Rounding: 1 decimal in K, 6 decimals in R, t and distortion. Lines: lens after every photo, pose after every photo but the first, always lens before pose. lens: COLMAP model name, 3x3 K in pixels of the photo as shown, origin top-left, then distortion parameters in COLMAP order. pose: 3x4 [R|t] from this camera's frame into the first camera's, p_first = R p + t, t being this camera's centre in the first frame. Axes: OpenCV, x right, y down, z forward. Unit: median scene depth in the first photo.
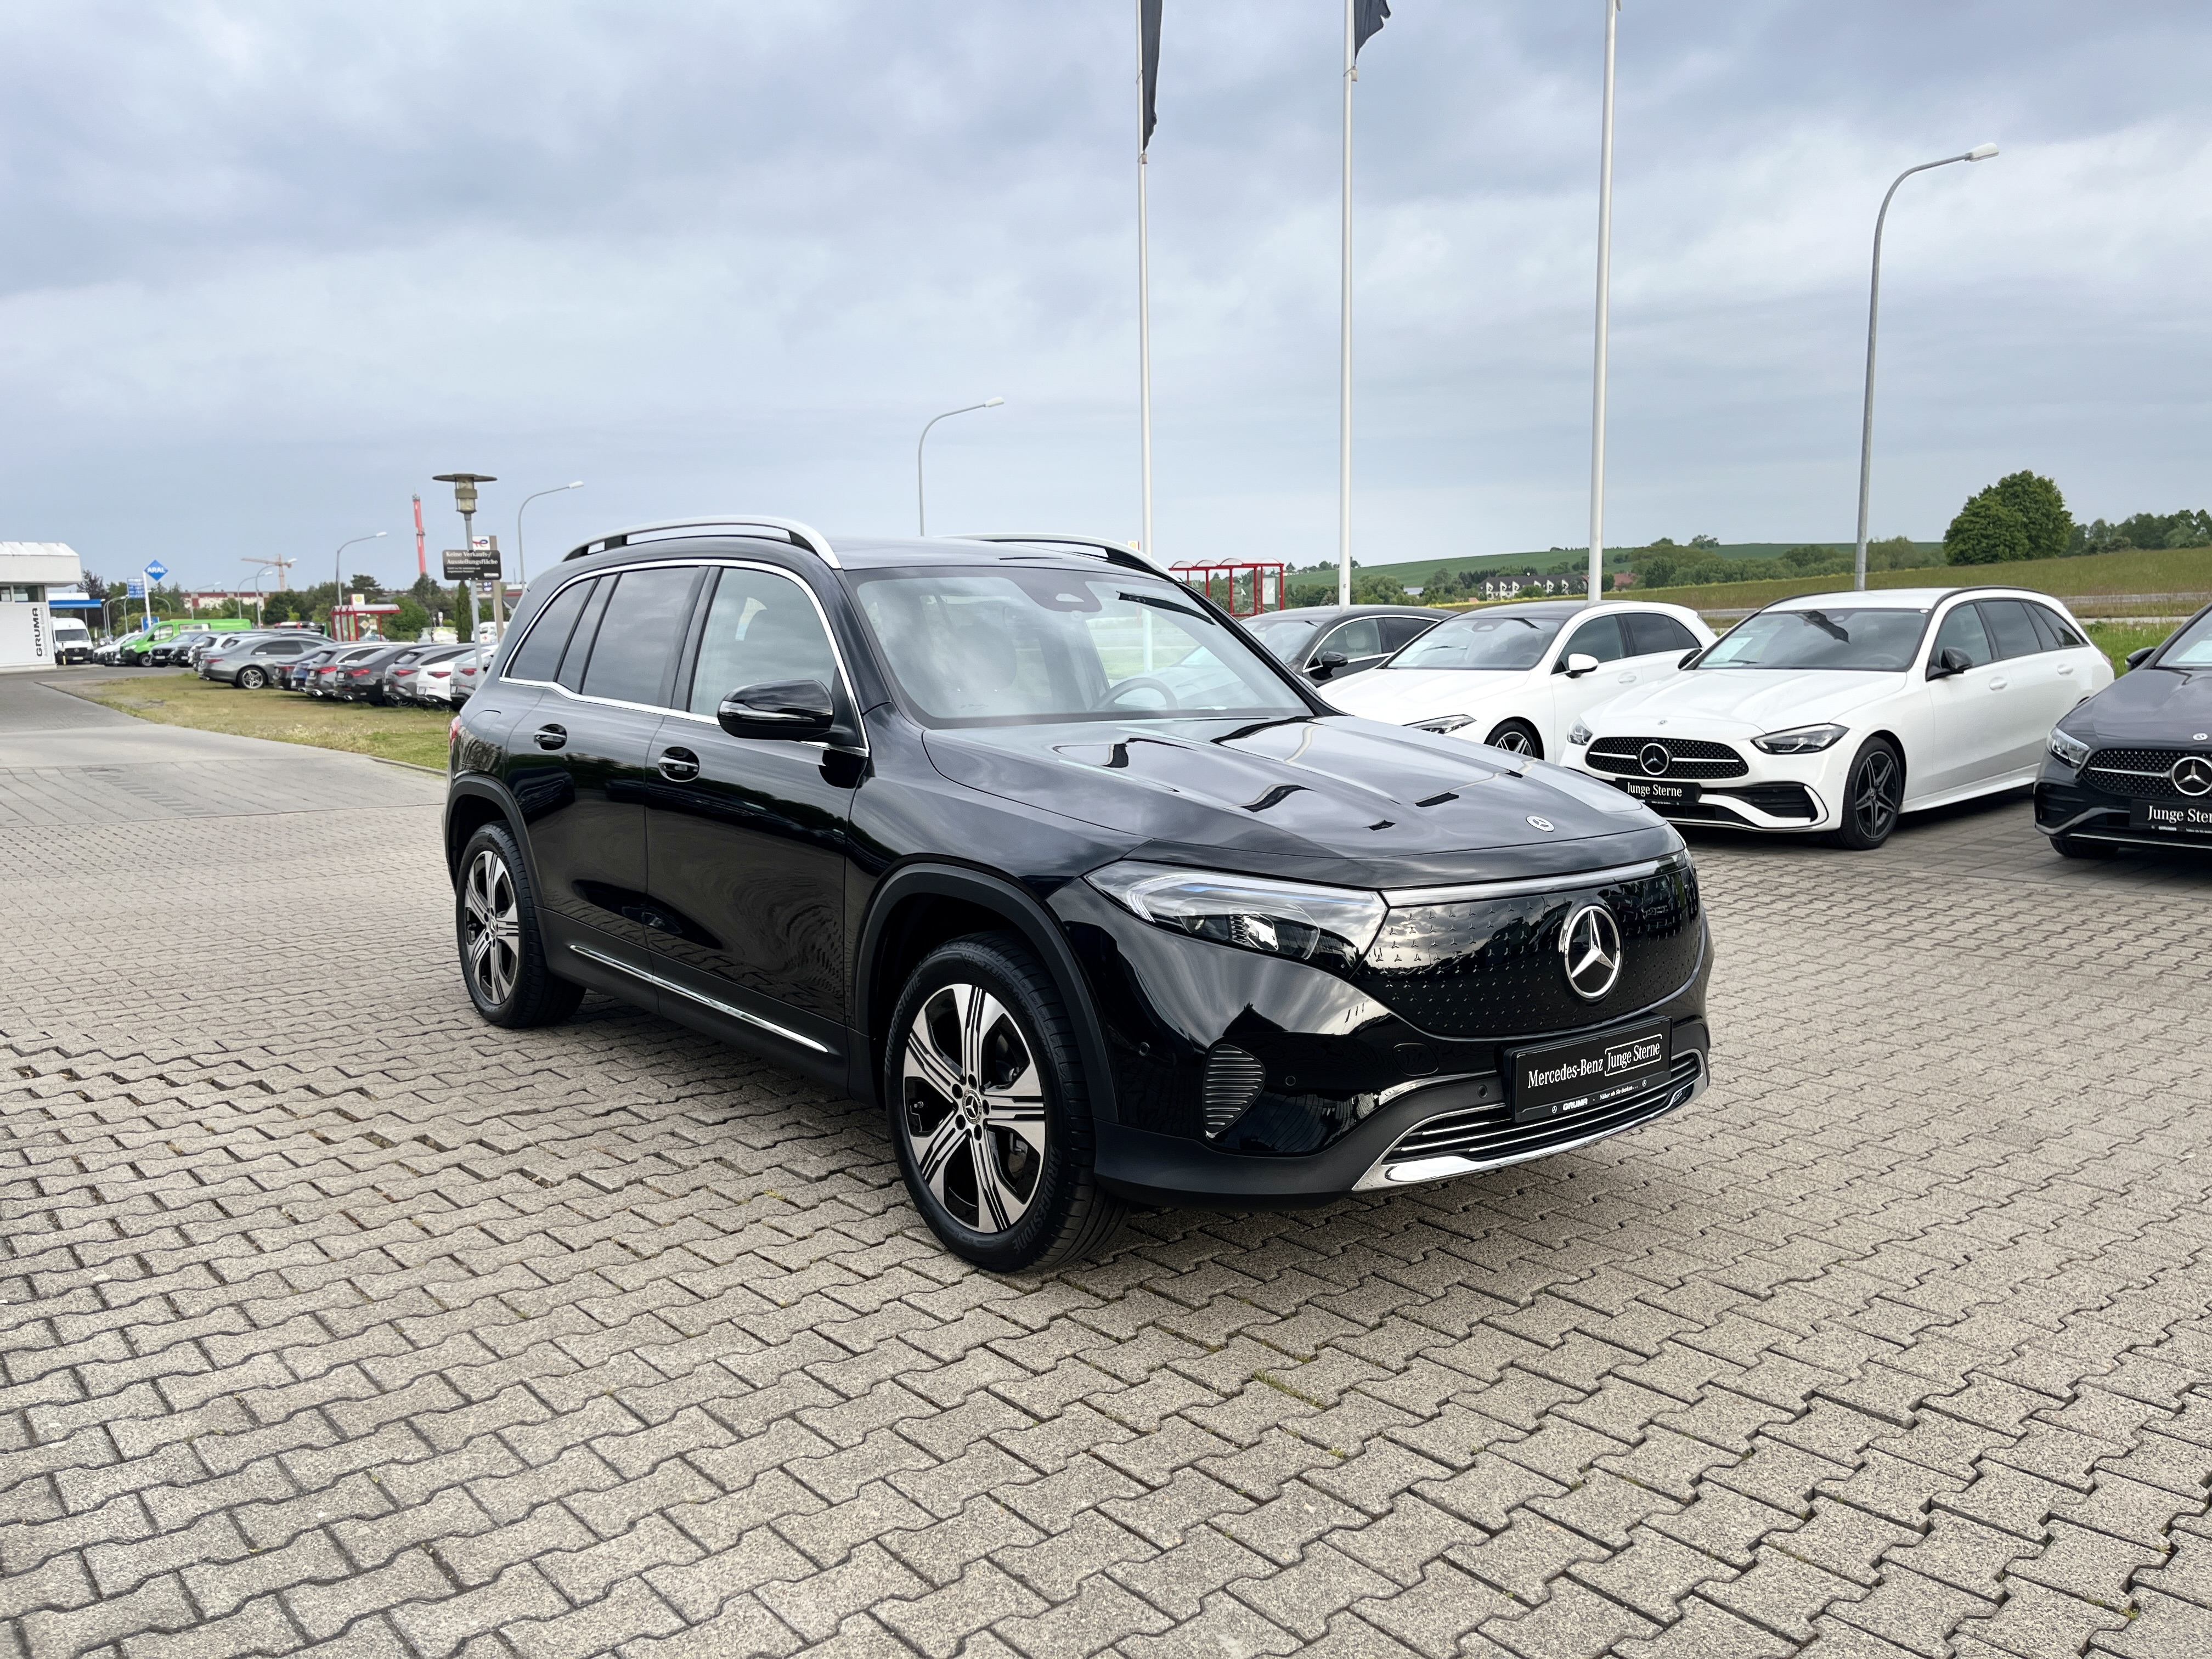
lens RADIAL K [[1675.1, 0, 1096.4], [0, 1675.1, 831.2], [0, 0, 1]] dist [0.049850, -0.047815]
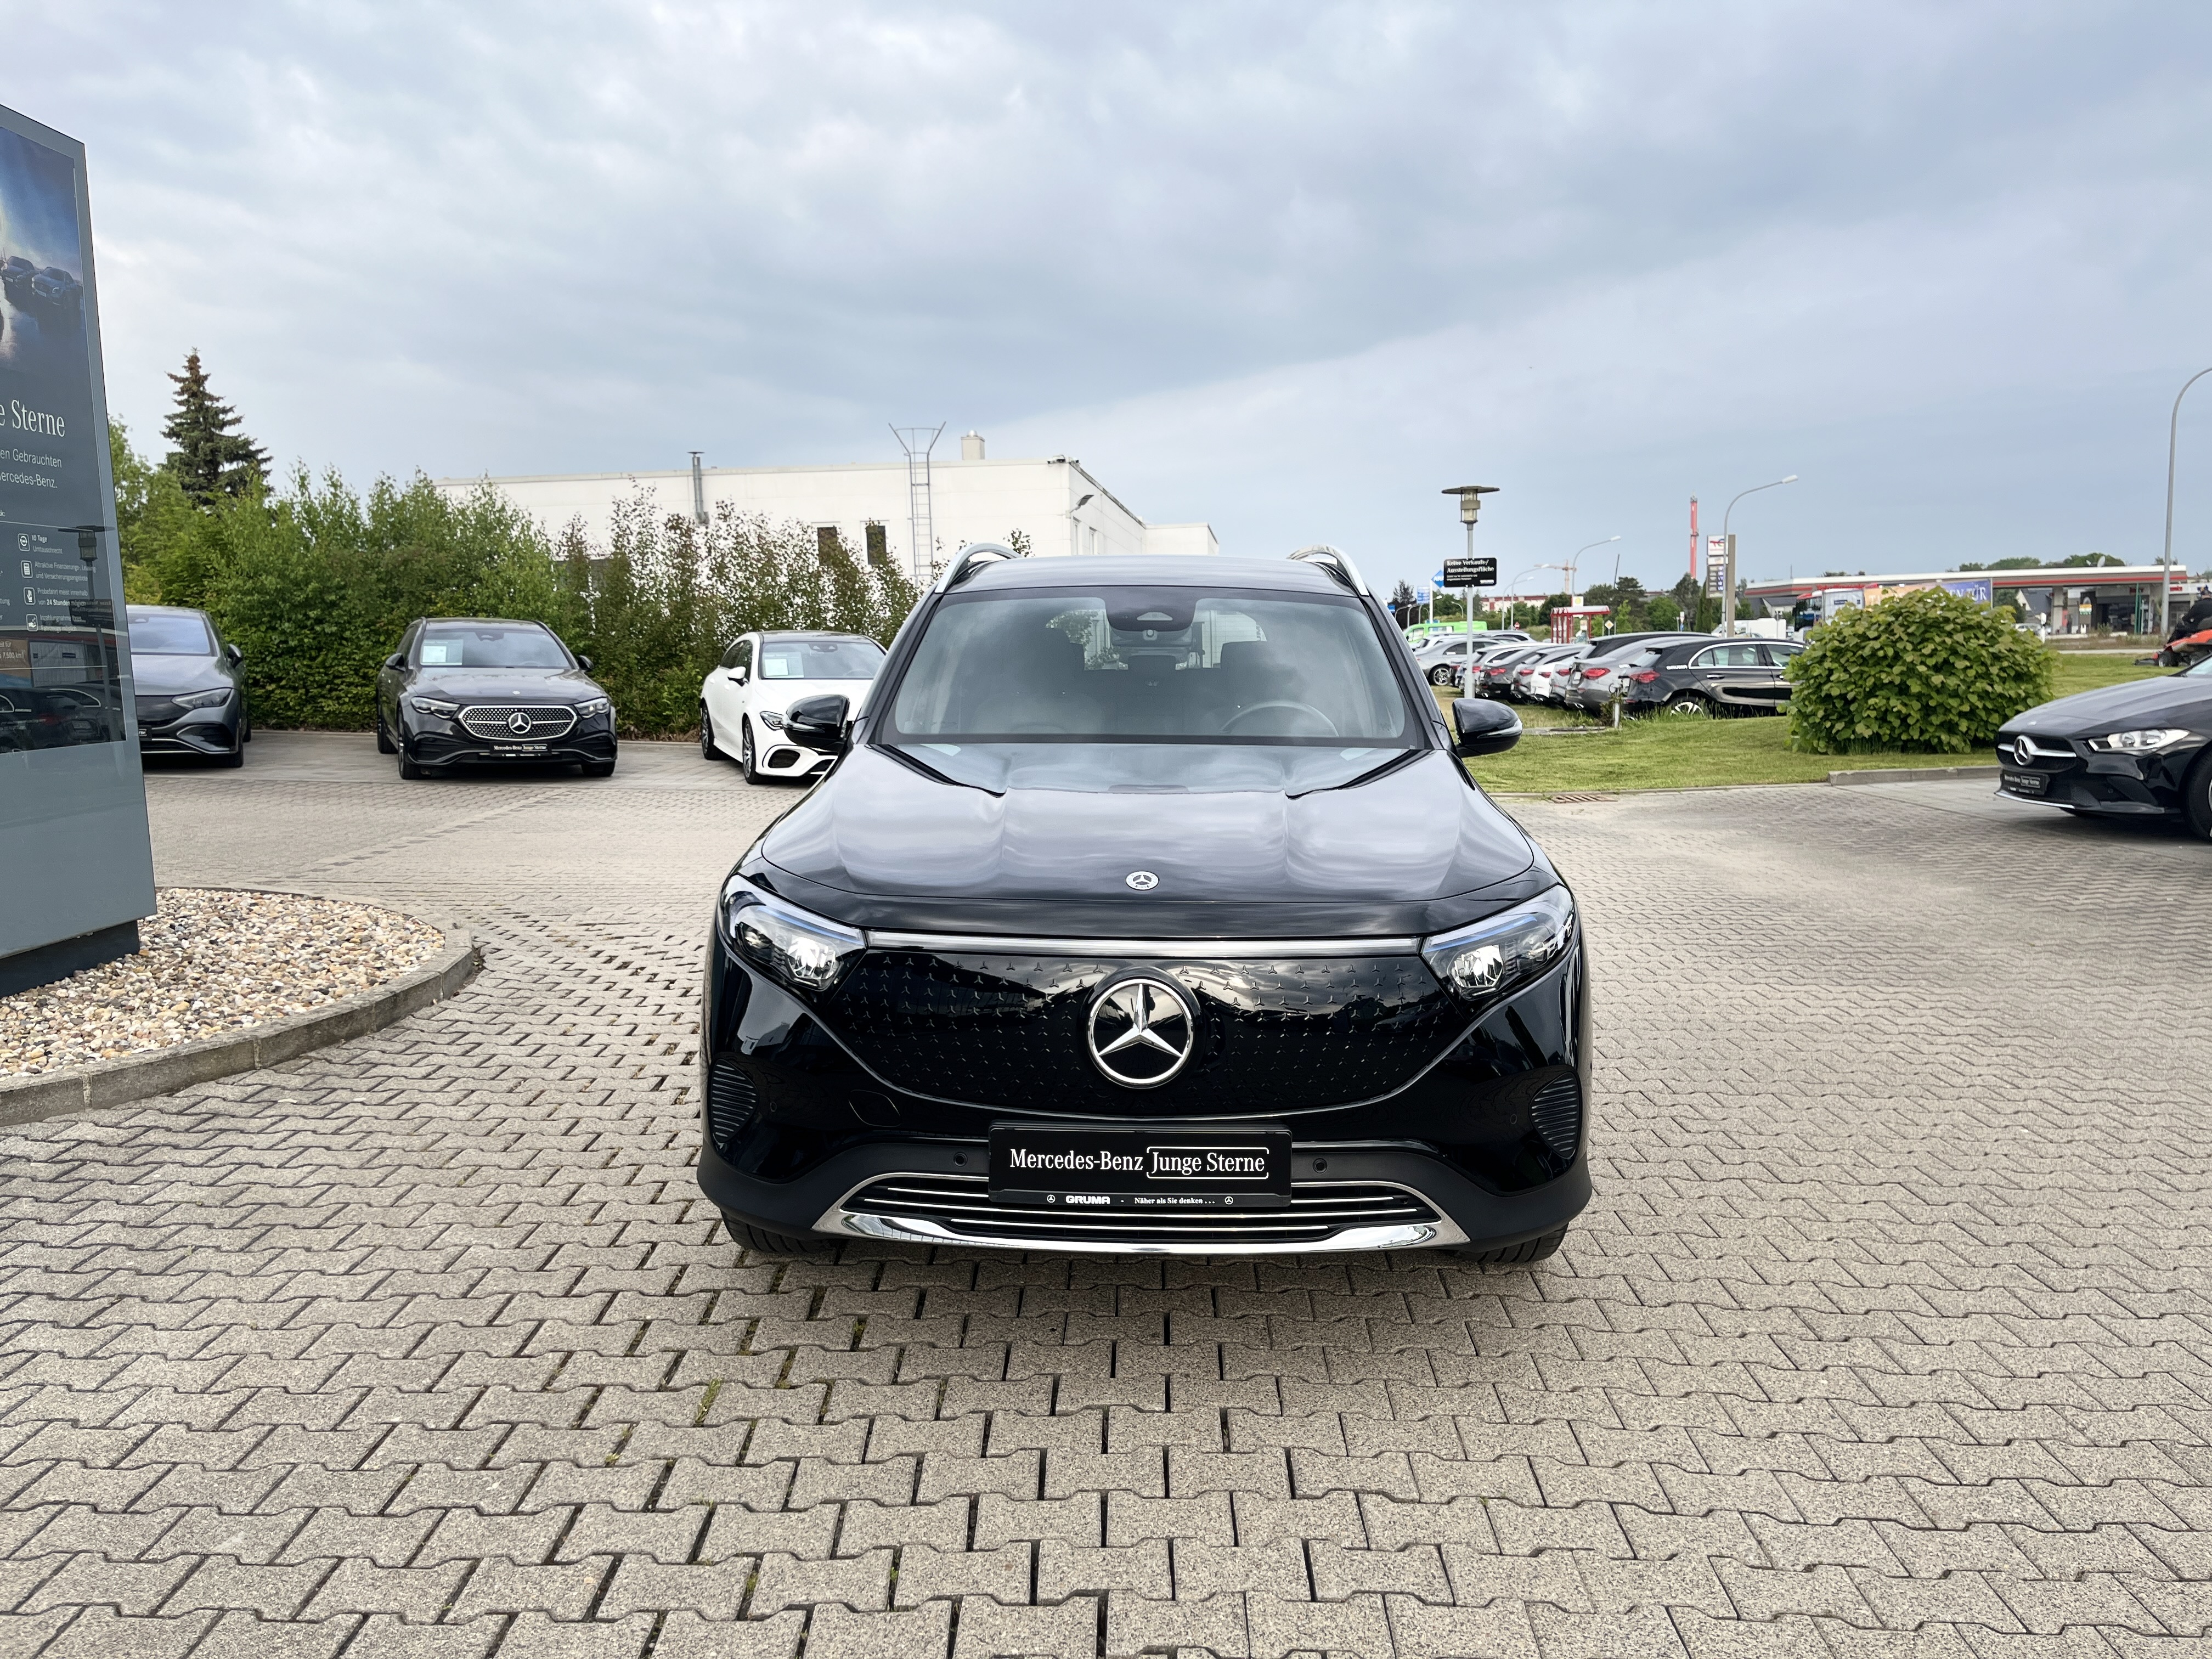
lens RADIAL K [[1675.1, 0, 1106.5], [0, 1675.1, 827.0], [0, 0, 1]] dist [0.049850, -0.047815]
pose [[0.755727, 0.075293, -0.650544, 0.783317], [-0.076393, 0.996723, 0.026614, -0.051747], [0.650415, 0.029584, 0.759002, 0.309169]]
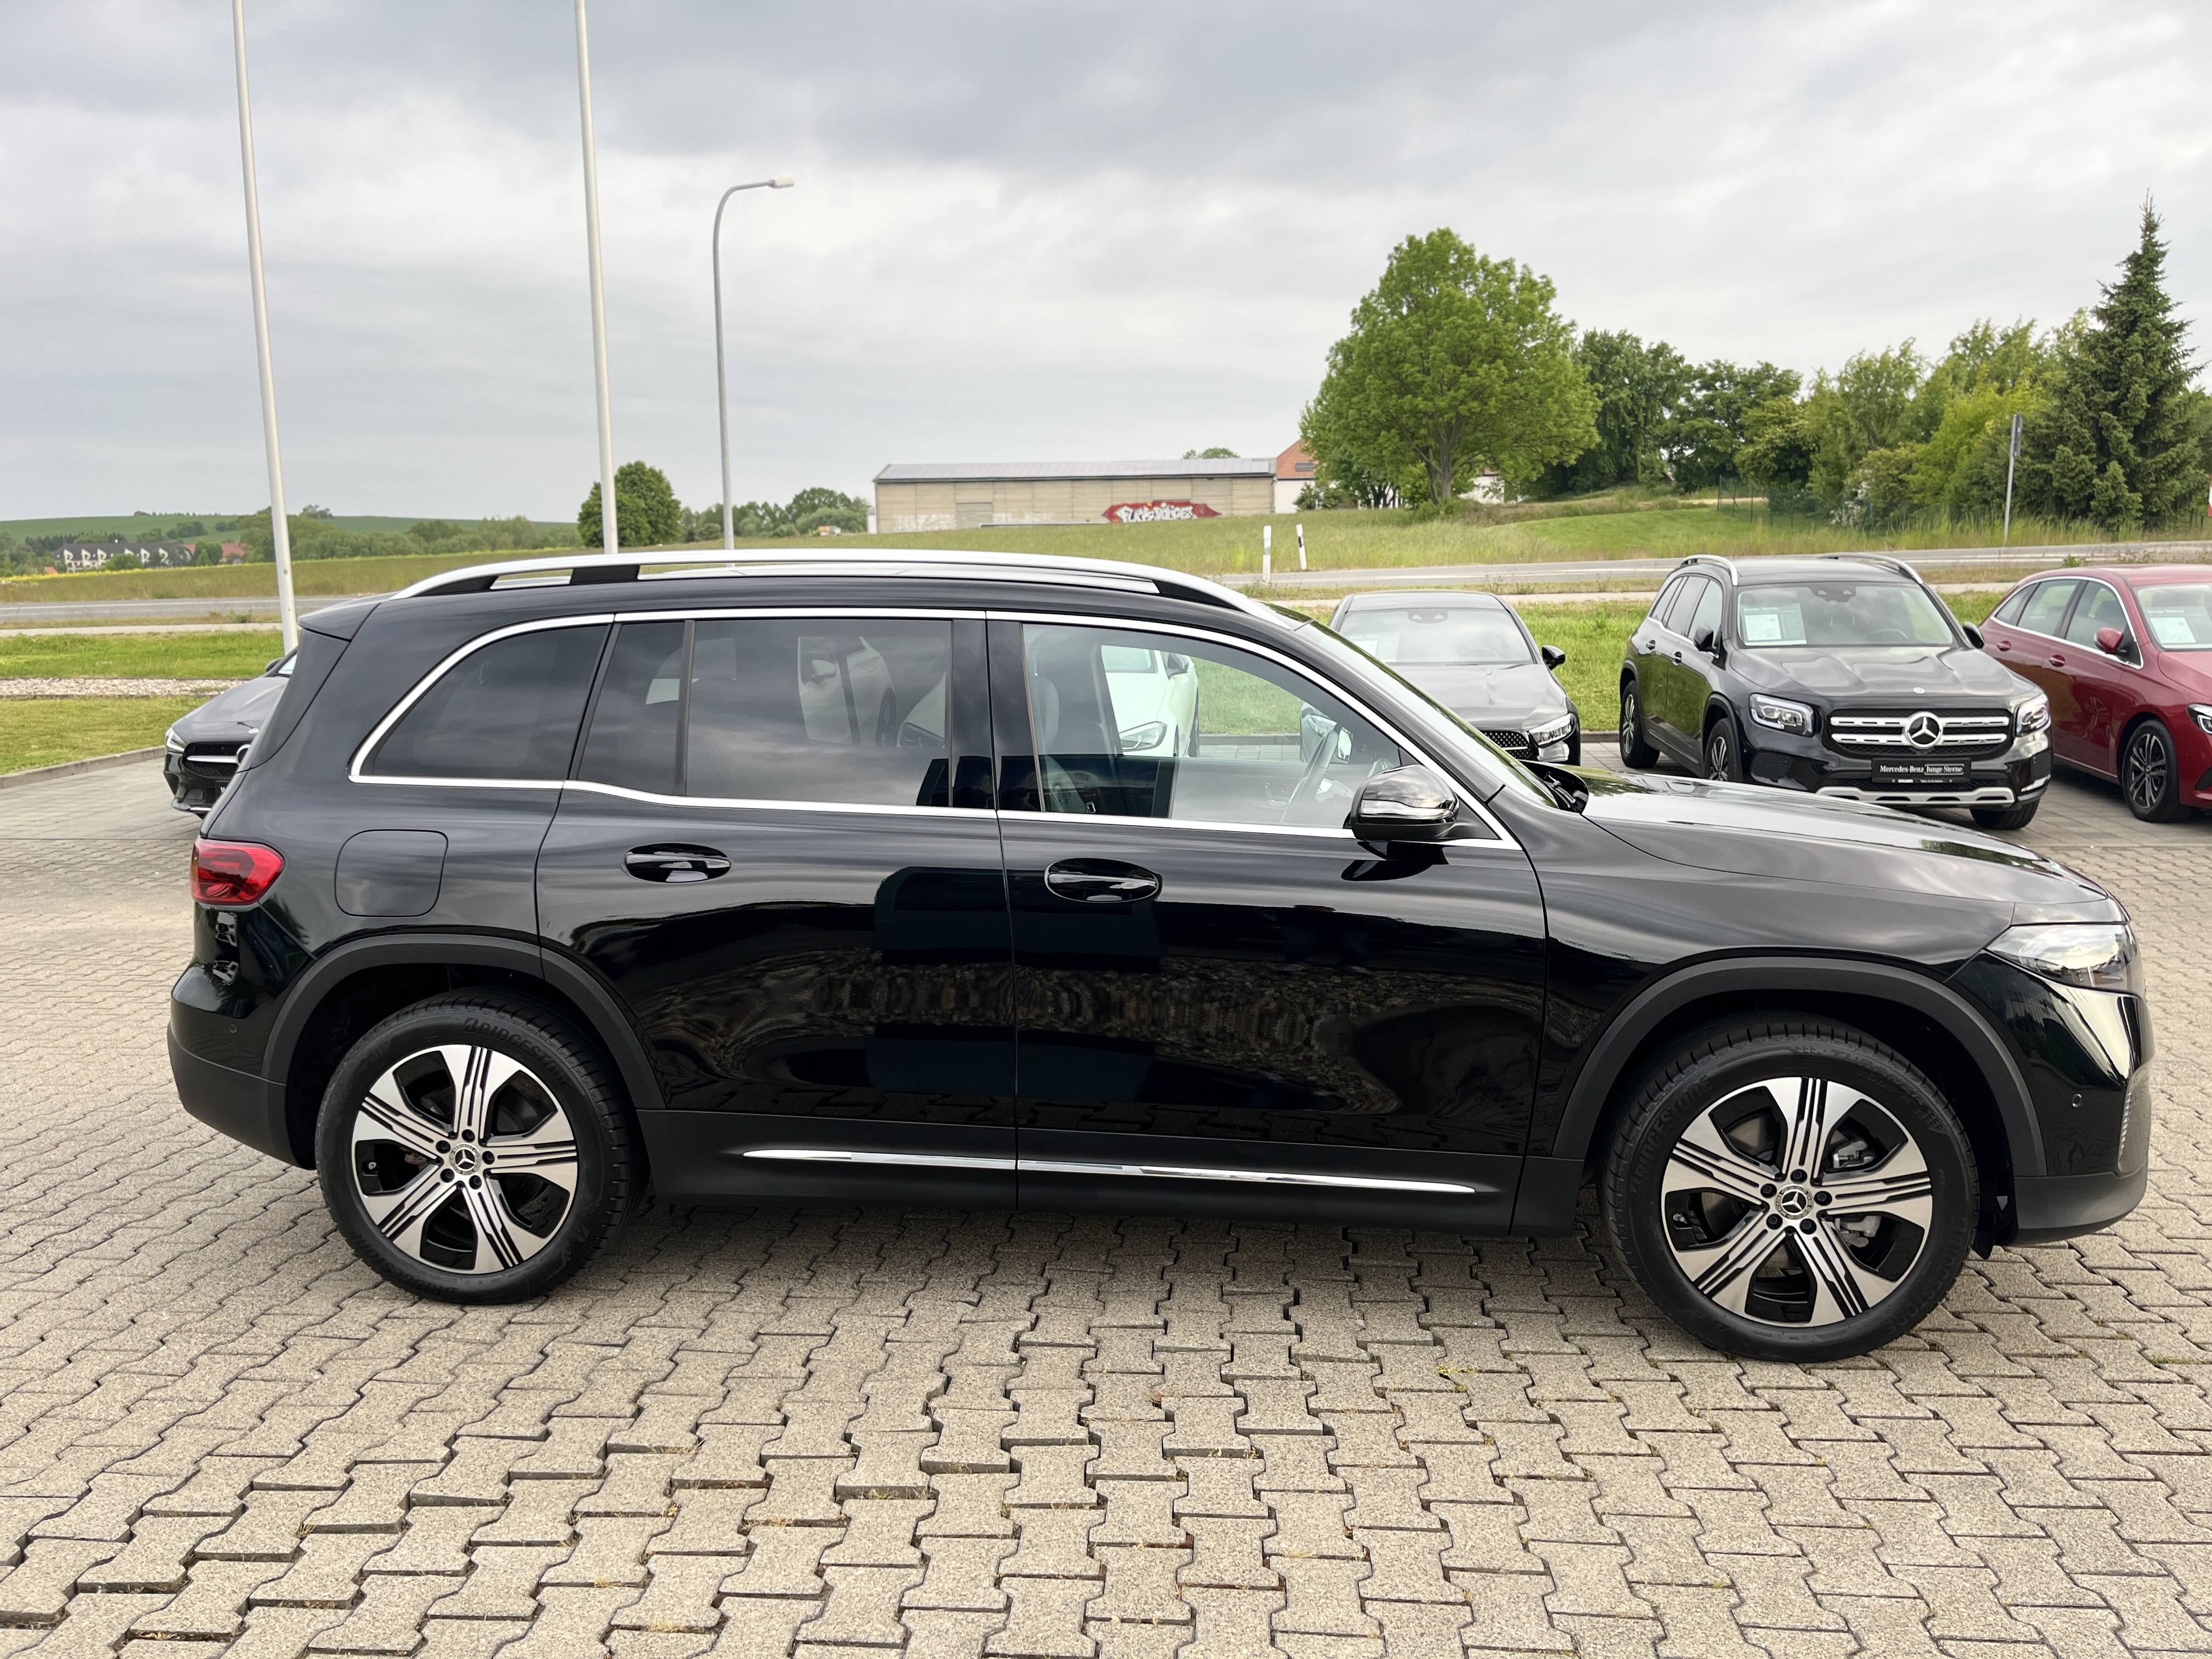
lens RADIAL K [[1675.1, 0, 1106.0], [0, 1675.1, 839.9], [0, 0, 1]] dist [0.049850, -0.047815]
pose [[0.714878, -0.101197, 0.691887, -0.993807], [0.087527, 0.994640, 0.055043, -0.129238], [-0.693749, 0.021209, 0.719904, 0.563065]]
